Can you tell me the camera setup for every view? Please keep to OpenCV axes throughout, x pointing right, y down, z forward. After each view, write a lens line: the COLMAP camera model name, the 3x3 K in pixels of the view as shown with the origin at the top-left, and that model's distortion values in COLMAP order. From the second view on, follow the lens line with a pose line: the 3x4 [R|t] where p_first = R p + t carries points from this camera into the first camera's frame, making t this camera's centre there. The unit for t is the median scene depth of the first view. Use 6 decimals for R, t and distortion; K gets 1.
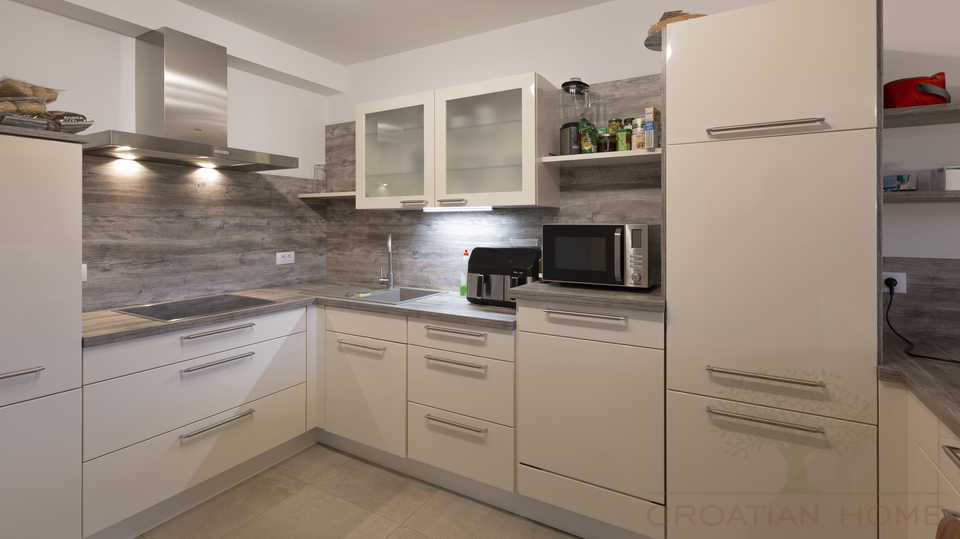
lens RADIAL K [[439.9, 0, 482.6], [0, 439.9, 228.6], [0, 0, 1]] dist [0.000392, 0.000105]
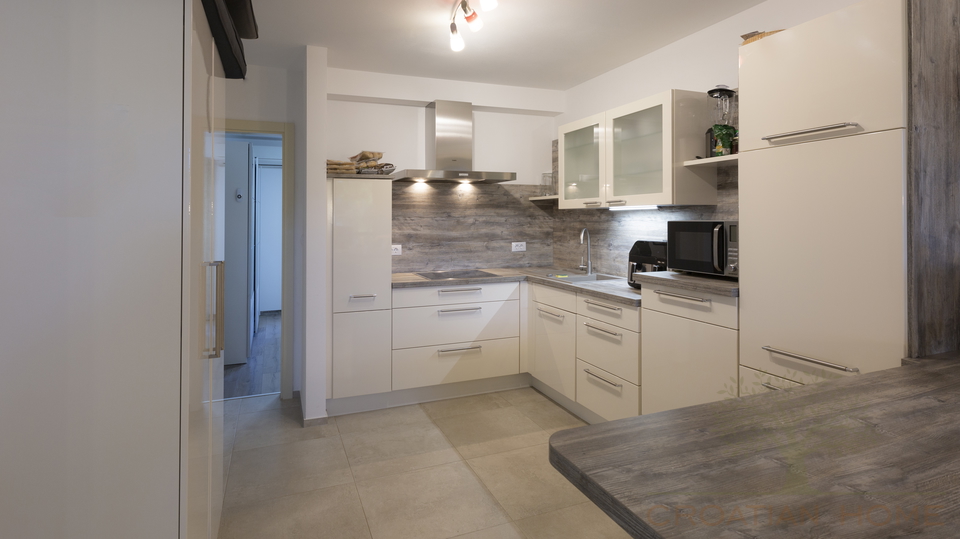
lens RADIAL K [[456.1, 0, 478.5], [0, 456.1, 222.1], [0, 0, 1]] dist [0.002758, 0.000317]
pose [[0.803502, -0.002515, -0.595296, 0.368586], [0.000130, 0.999992, -0.004050, -0.001321], [0.595301, 0.003177, 0.803496, -0.231431]]
